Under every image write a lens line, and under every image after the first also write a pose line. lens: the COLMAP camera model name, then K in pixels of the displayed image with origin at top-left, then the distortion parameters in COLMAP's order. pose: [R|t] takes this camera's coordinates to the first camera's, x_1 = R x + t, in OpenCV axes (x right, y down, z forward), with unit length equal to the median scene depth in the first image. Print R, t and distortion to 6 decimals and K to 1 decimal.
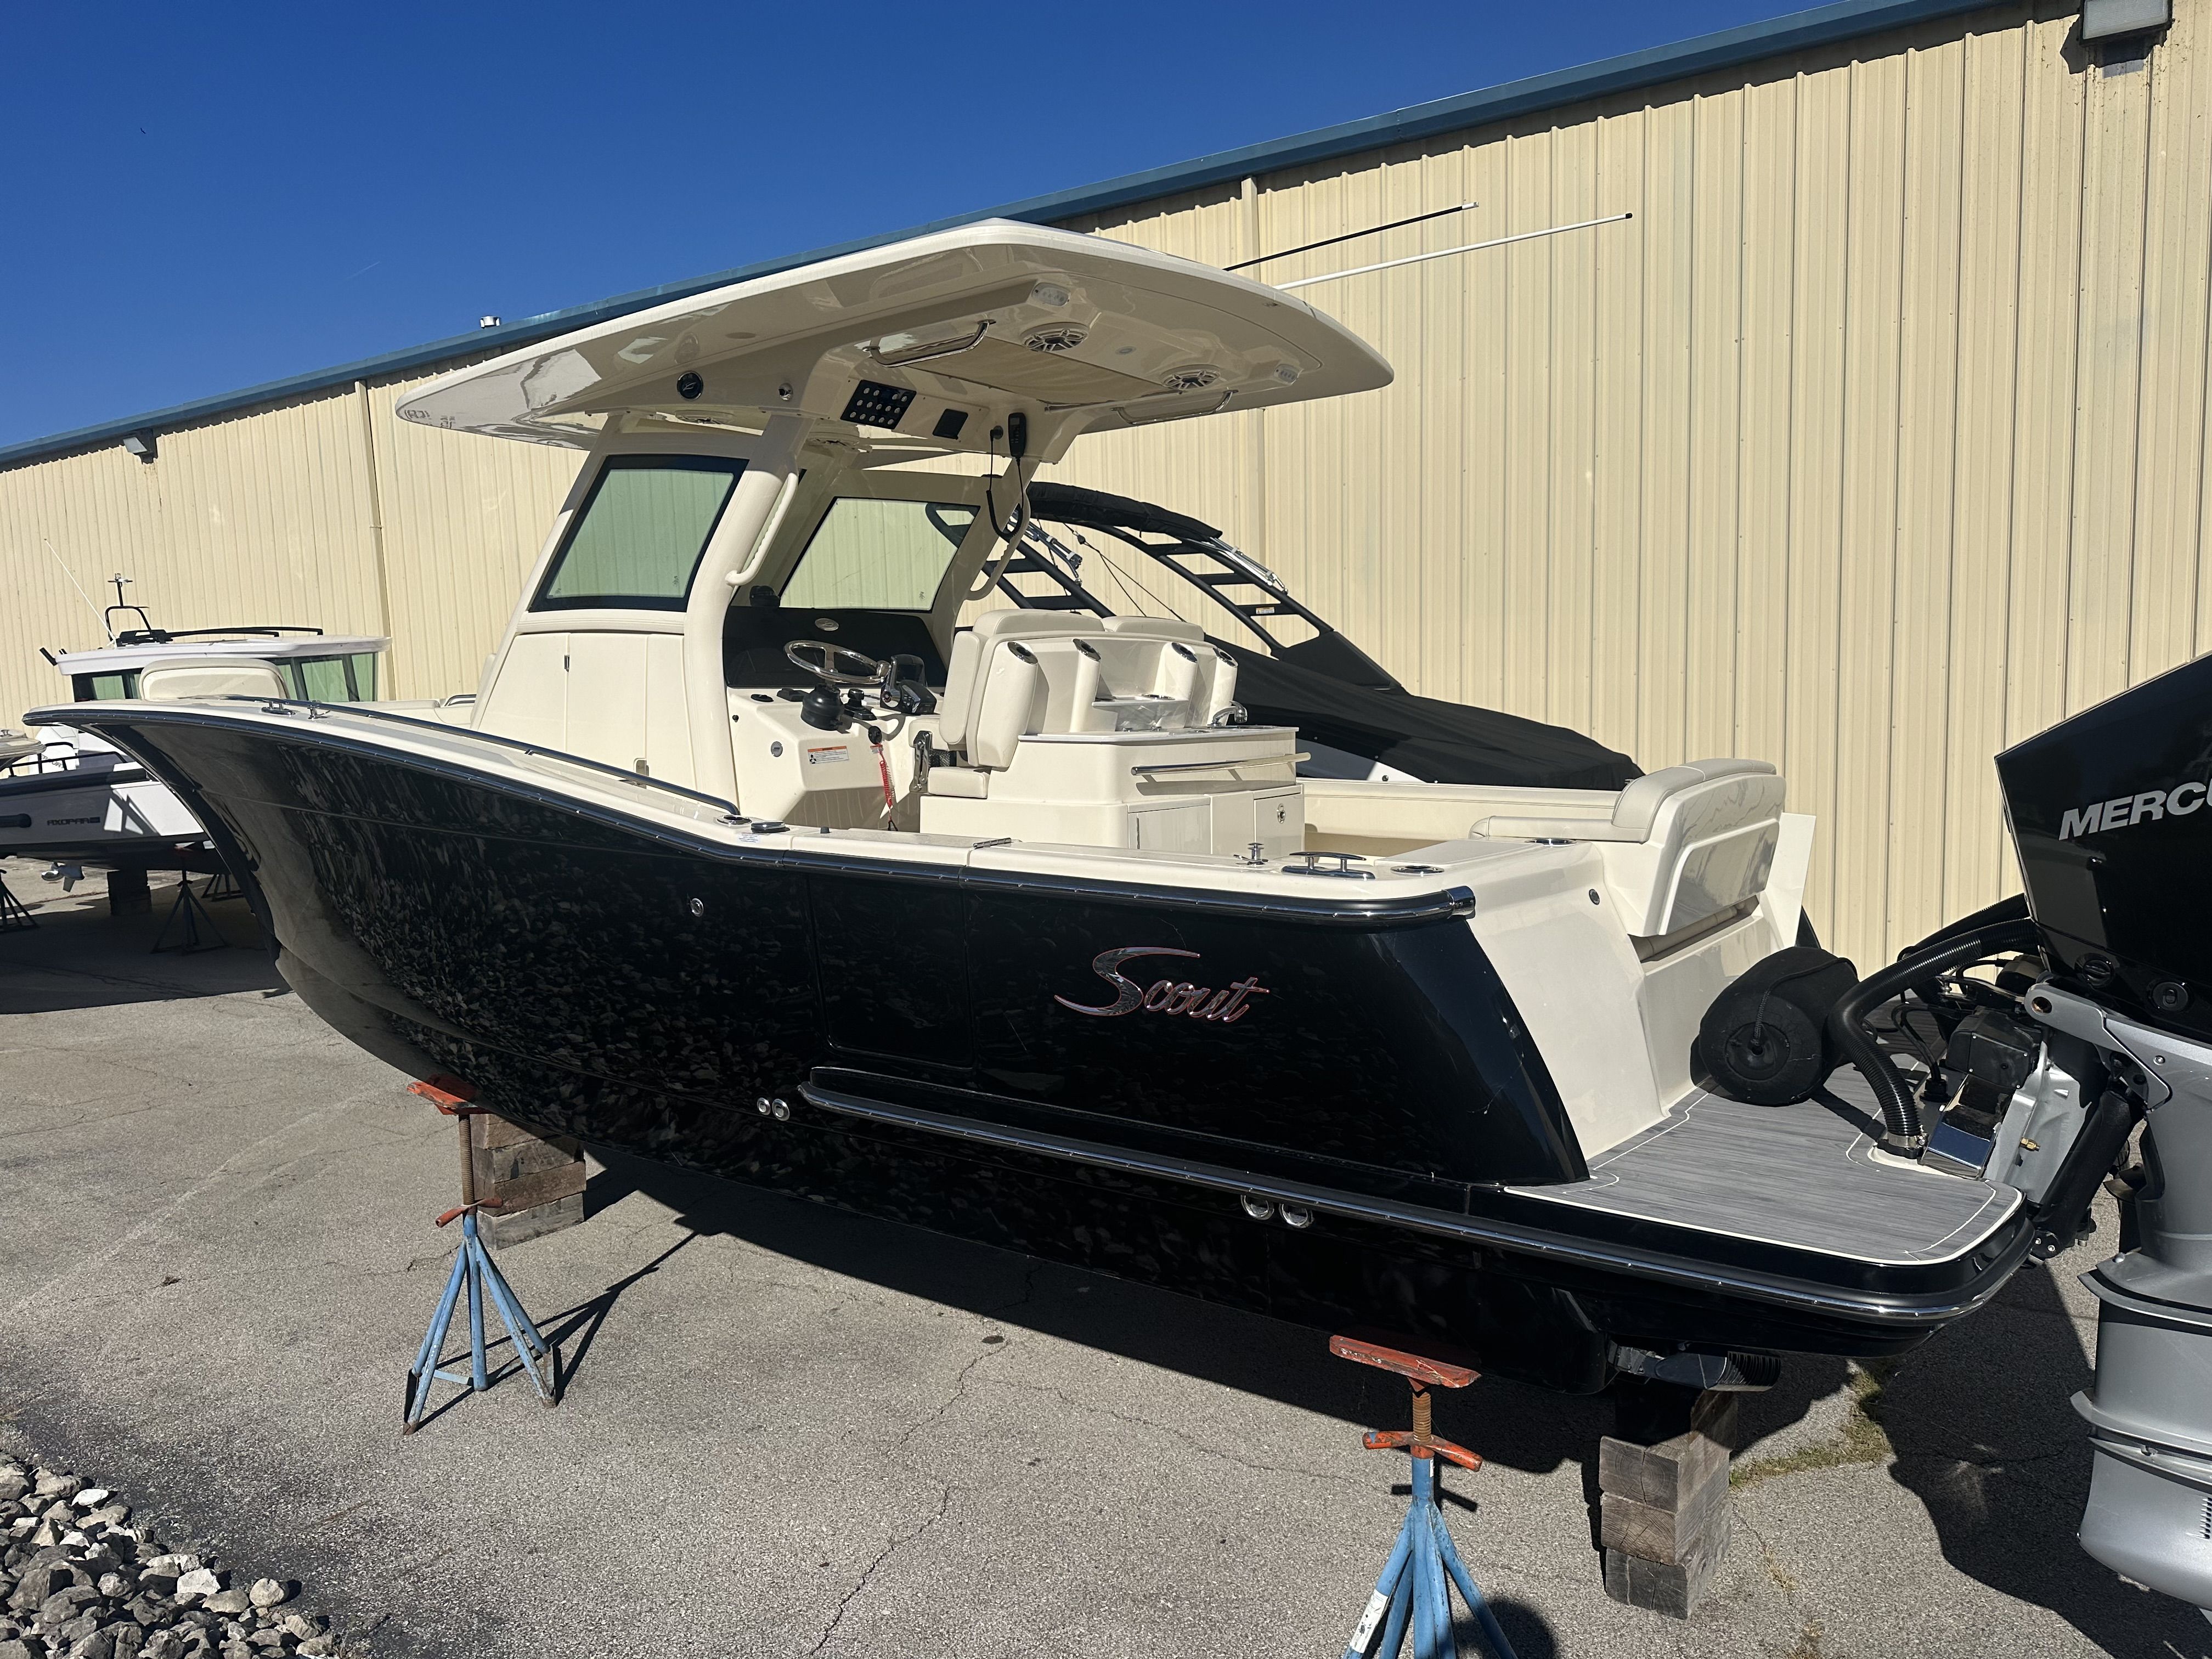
lens RADIAL K [[1481.7, 0, 1106.0], [0, 1481.7, 829.5], [0, 0, 1]] dist [0.020339, -0.001176]
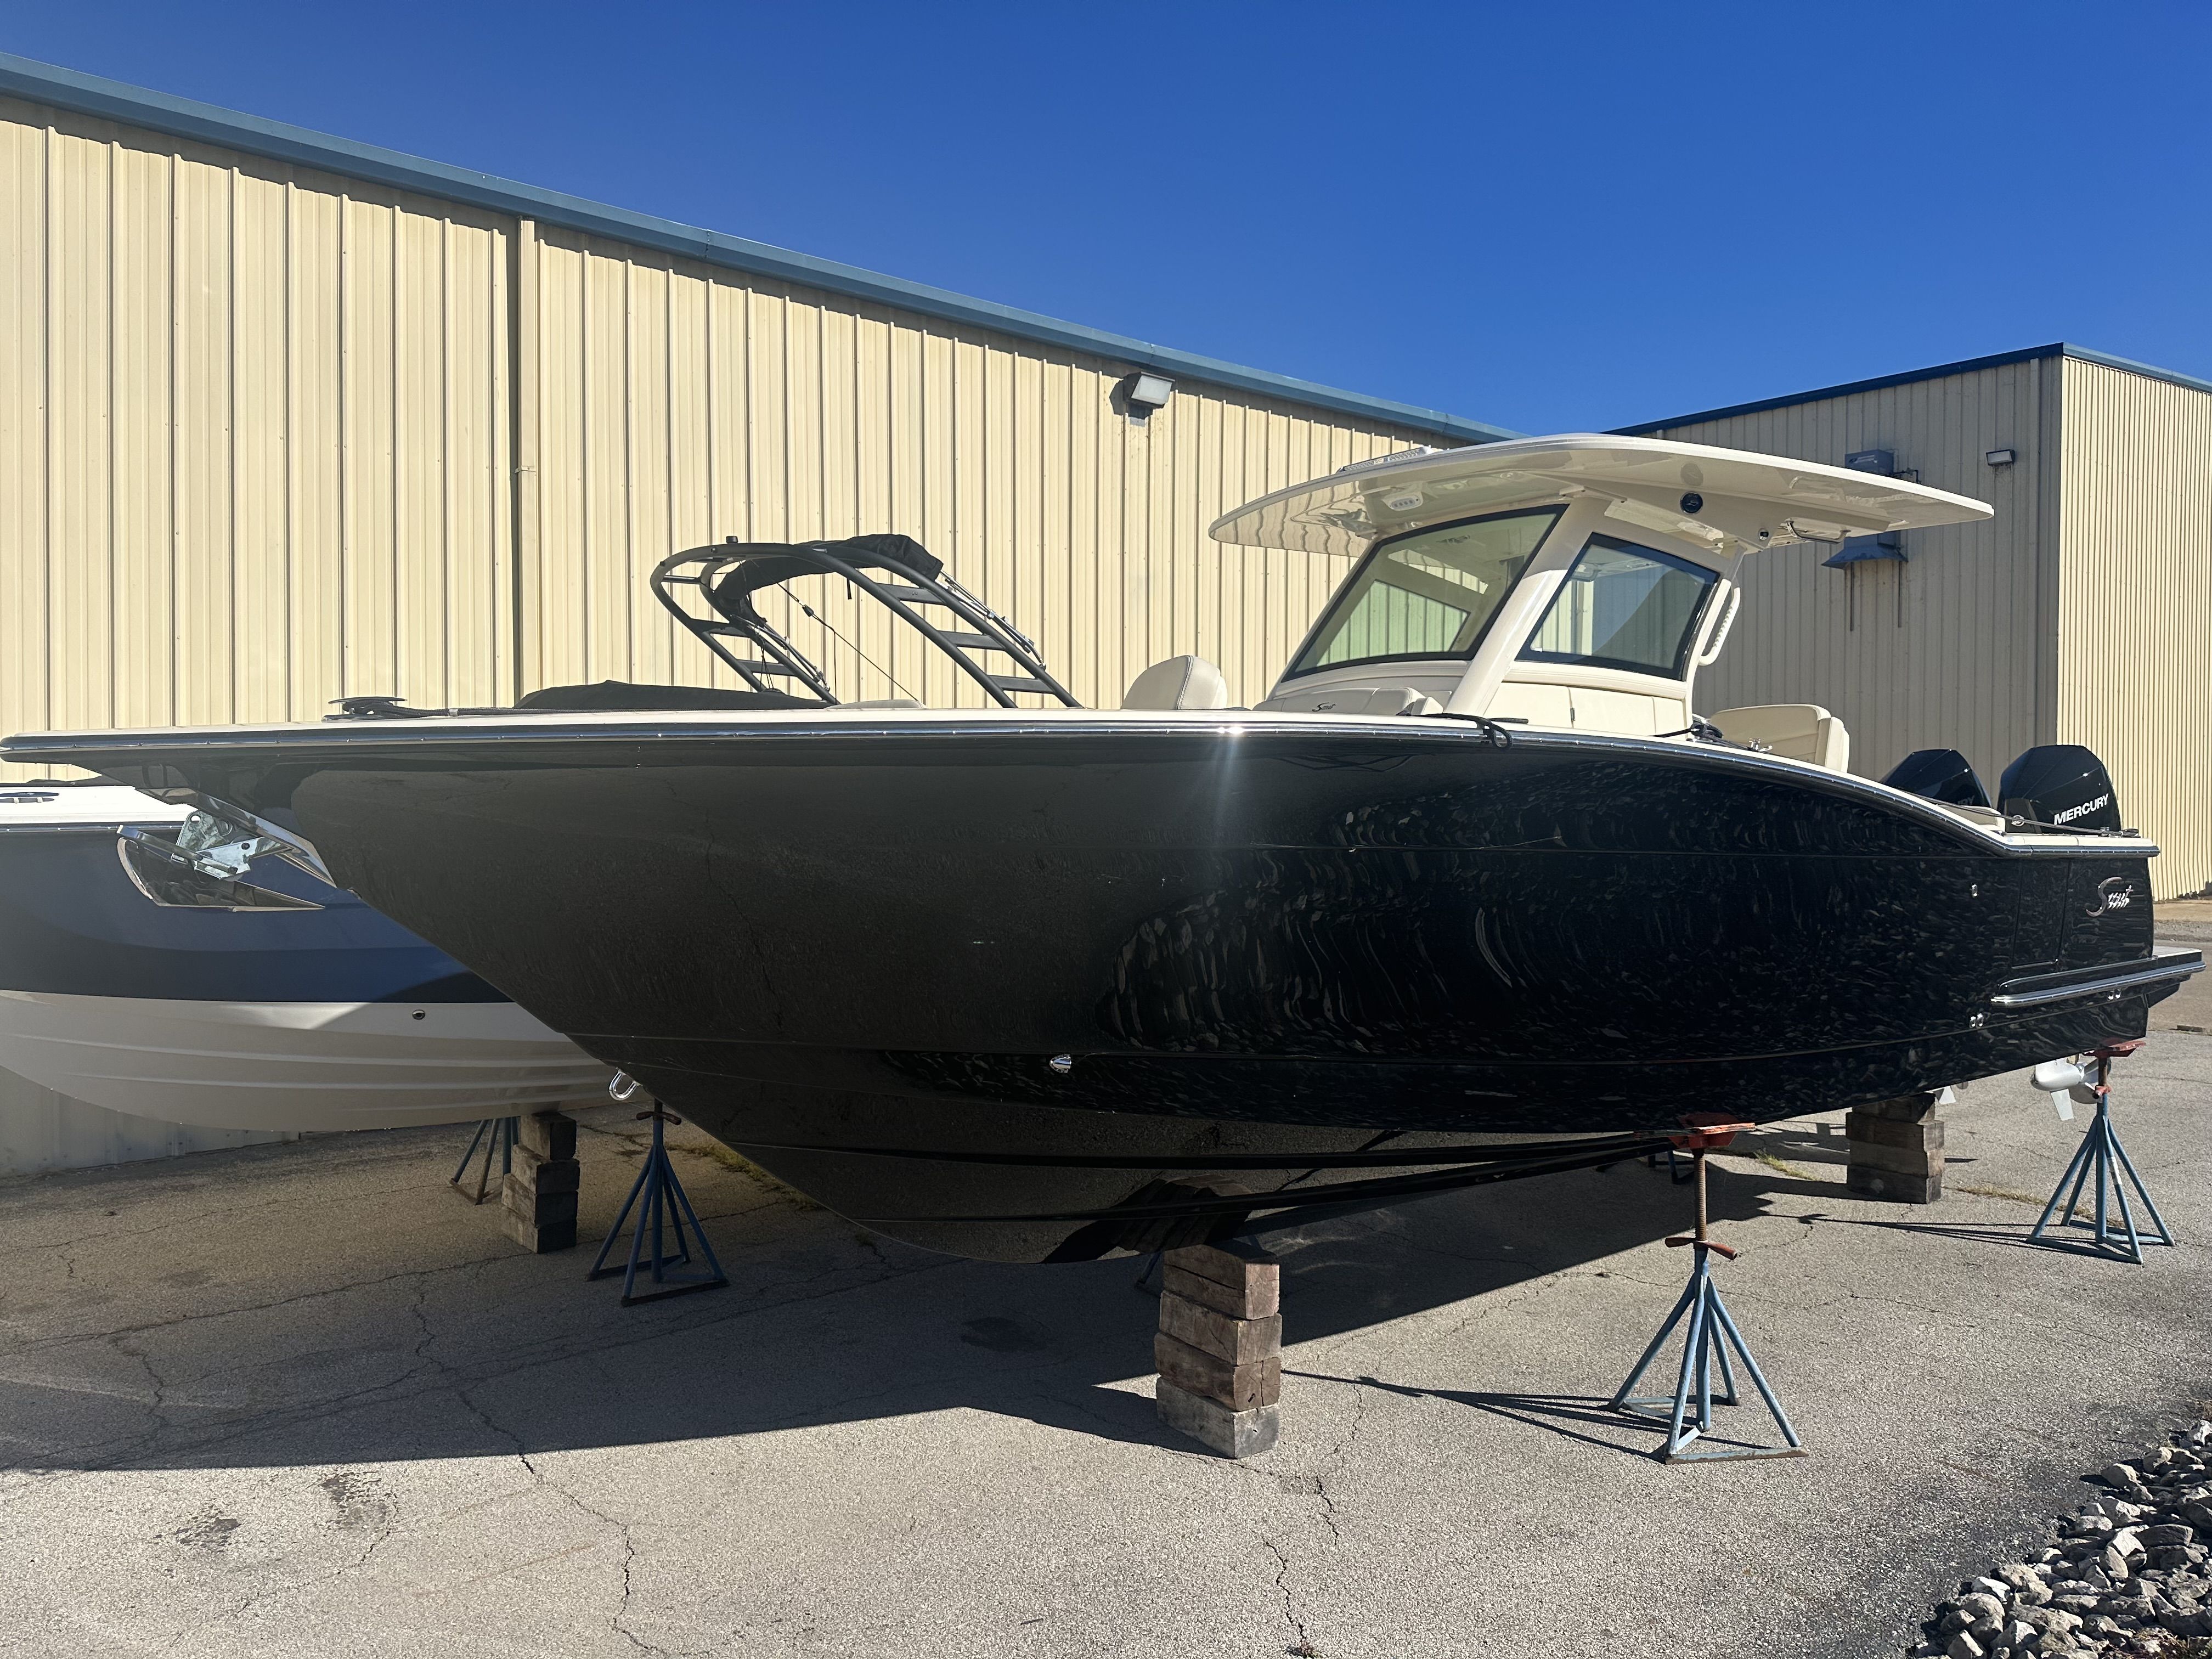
lens RADIAL K [[1597.6, 0, 1106.0], [0, 1597.6, 829.5], [0, 0, 1]] dist [0.030316, 0.003591]
pose [[0.269974, -0.006896, 0.962843, -1.451048], [0.064928, 0.997829, -0.011059, -0.043946], [-0.960676, 0.065501, 0.269835, 0.979684]]
